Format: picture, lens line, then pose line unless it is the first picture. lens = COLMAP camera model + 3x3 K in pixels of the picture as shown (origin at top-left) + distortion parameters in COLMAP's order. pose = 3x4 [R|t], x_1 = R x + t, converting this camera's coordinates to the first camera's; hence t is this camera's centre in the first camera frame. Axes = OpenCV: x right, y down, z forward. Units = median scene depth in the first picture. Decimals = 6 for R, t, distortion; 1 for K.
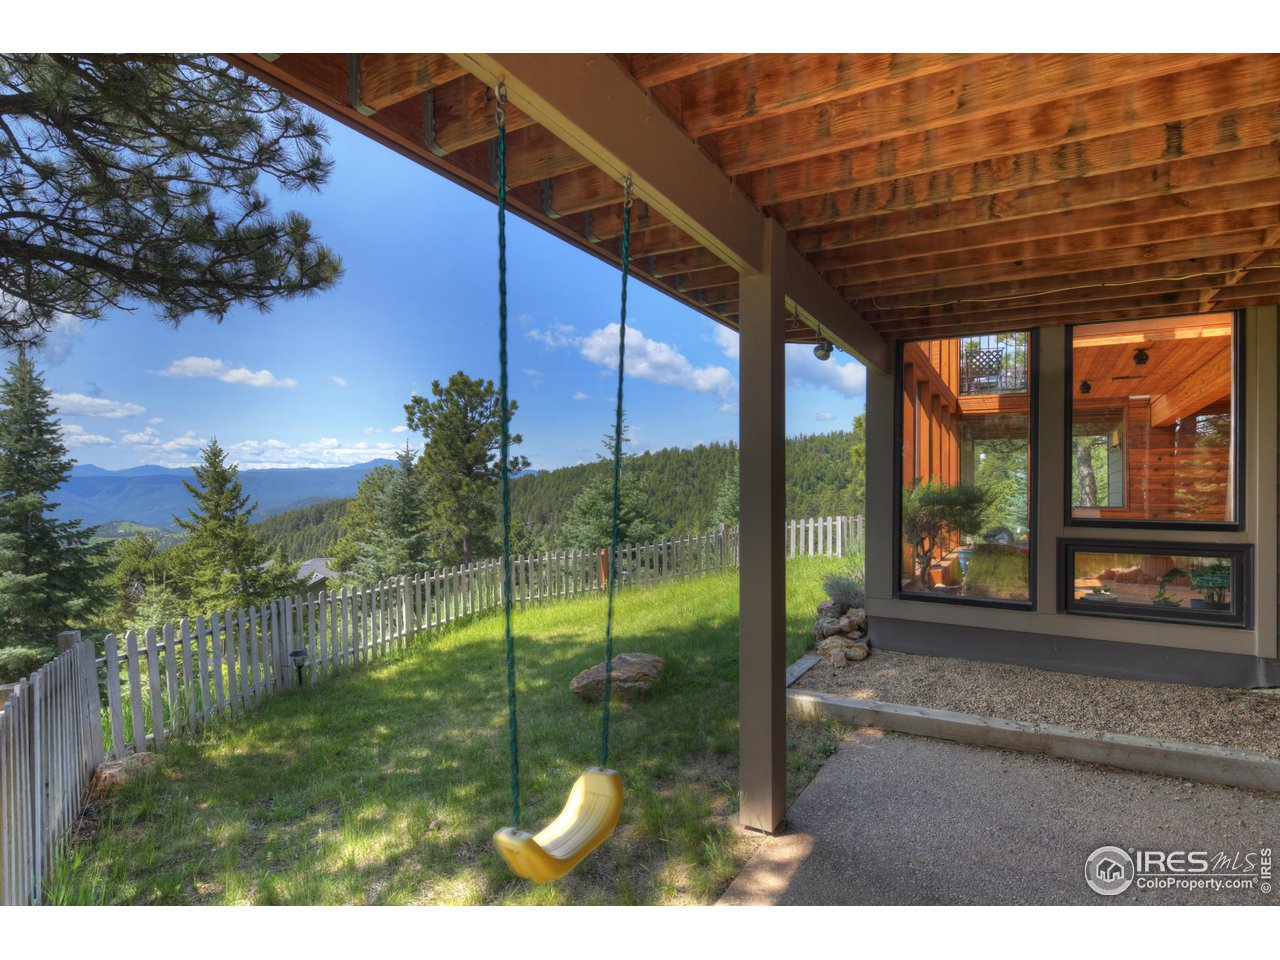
lens RADIAL K [[647.3, 0, 610.6], [0, 647.3, 487.4], [0, 0, 1]] dist [-0.035372, 0.003843]
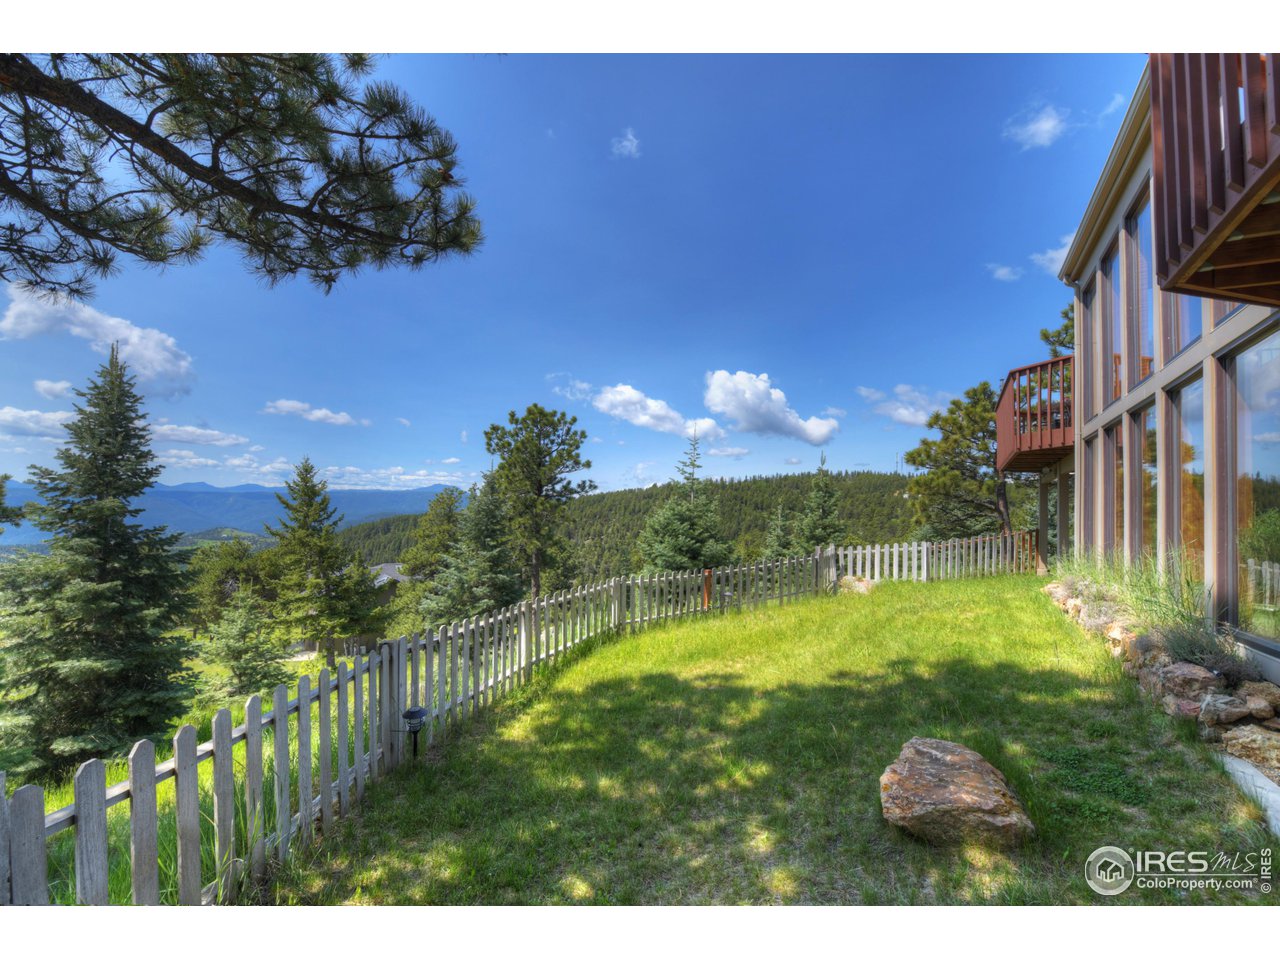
lens RADIAL K [[496.2, 0, 637.0], [0, 496.2, 490.6], [0, 0, 1]] dist [-0.017479, -0.001559]
pose [[0.998743, 0.029014, 0.040872, -0.113596], [-0.027232, 0.998682, -0.043497, 0.007226], [-0.042080, 0.042329, 0.998217, 0.176339]]
